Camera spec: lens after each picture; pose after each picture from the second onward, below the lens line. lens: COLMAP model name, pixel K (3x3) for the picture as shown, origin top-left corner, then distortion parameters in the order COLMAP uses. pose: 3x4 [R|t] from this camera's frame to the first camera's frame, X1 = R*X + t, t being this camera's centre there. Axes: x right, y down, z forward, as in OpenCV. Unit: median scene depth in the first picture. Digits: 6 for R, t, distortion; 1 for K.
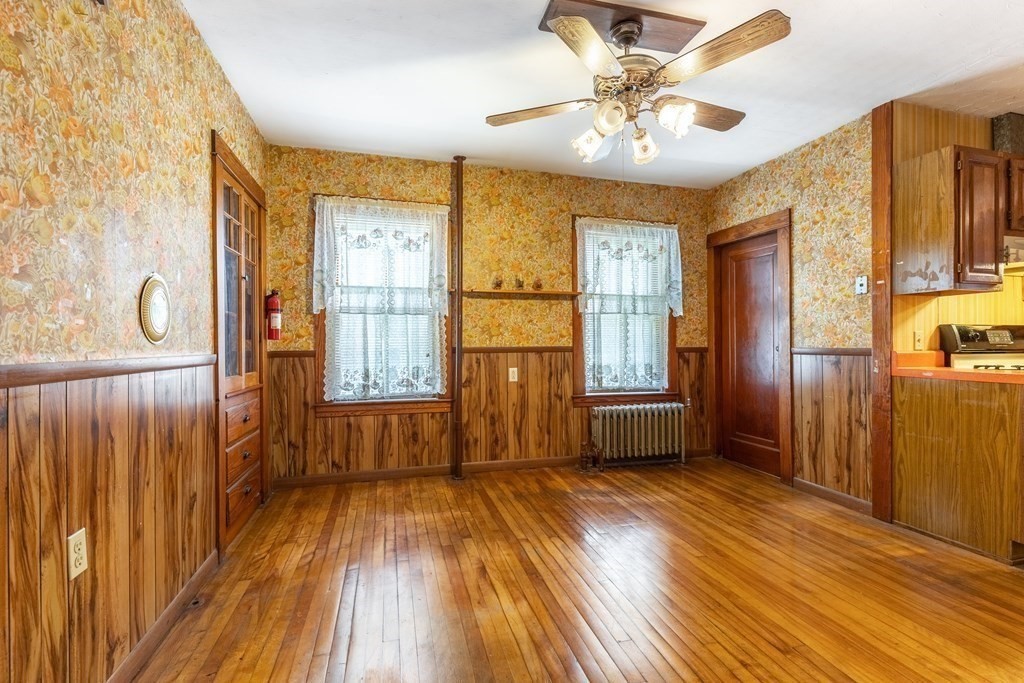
lens RADIAL K [[472.7, 0, 512.0], [0, 472.7, 341.5], [0, 0, 1]] dist [0.003315, -0.004871]
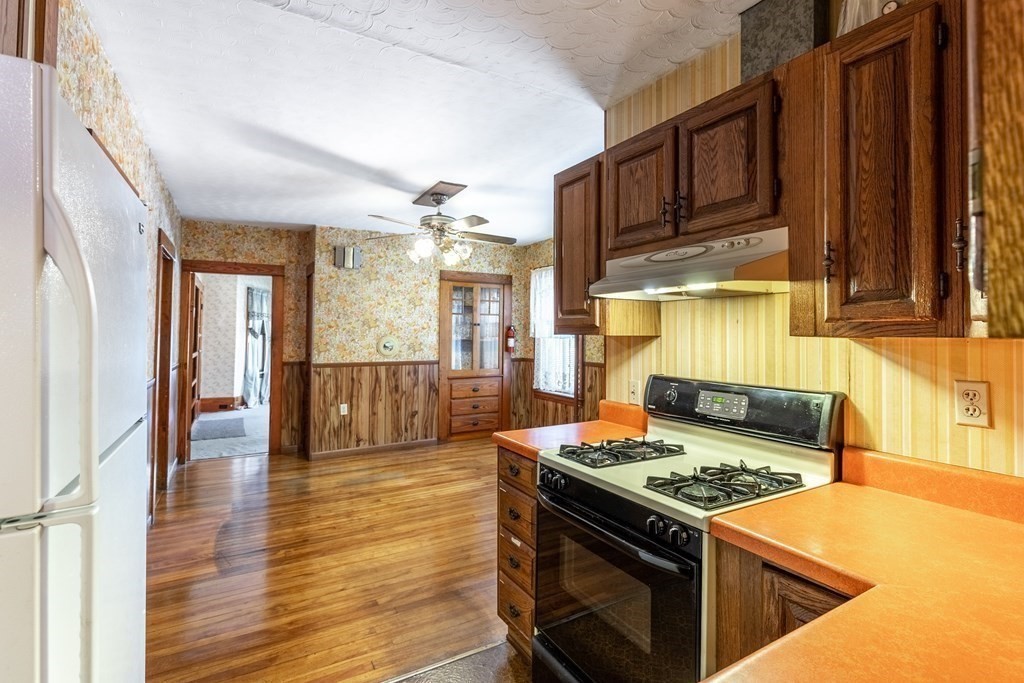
lens RADIAL K [[472.7, 0, 512.0], [0, 472.7, 341.5], [0, 0, 1]] dist [0.003315, -0.004871]
pose [[0.267177, 0.020929, -0.963420, 1.148412], [-0.000443, 0.999767, 0.021596, -0.074951], [0.963647, -0.005343, 0.267124, 0.453521]]
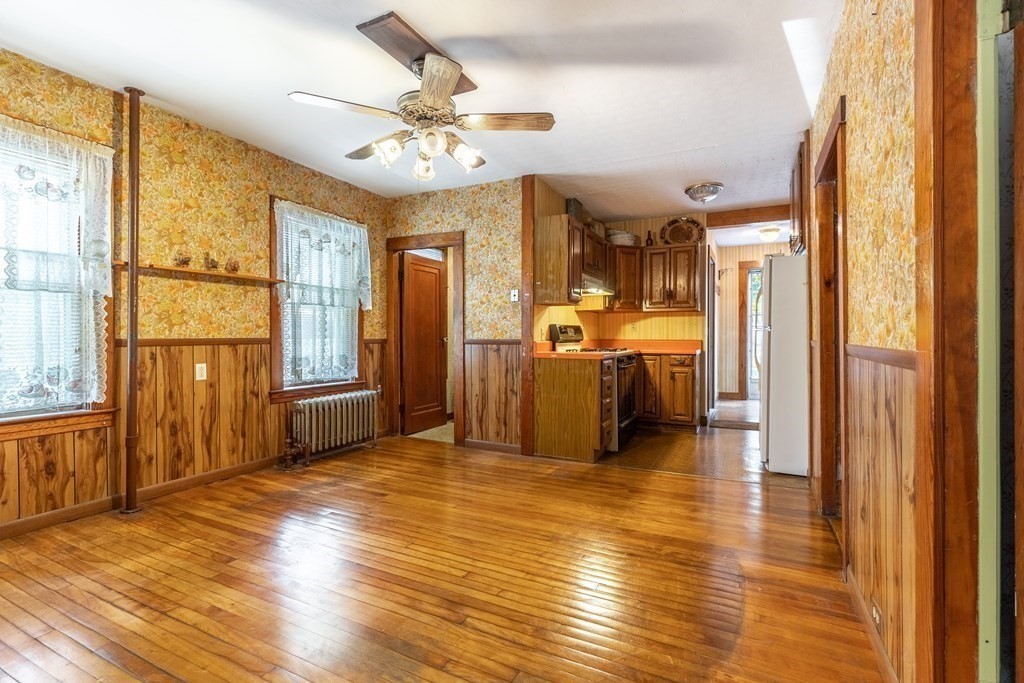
lens RADIAL K [[476.4, 0, 511.3], [0, 476.4, 334.1], [0, 0, 1]] dist [-0.000653, -0.006600]
pose [[0.664179, 0.006738, 0.747543, -0.276610], [-0.008060, 0.999966, -0.001852, 0.000862], [-0.747530, -0.004795, 0.664211, 0.035873]]
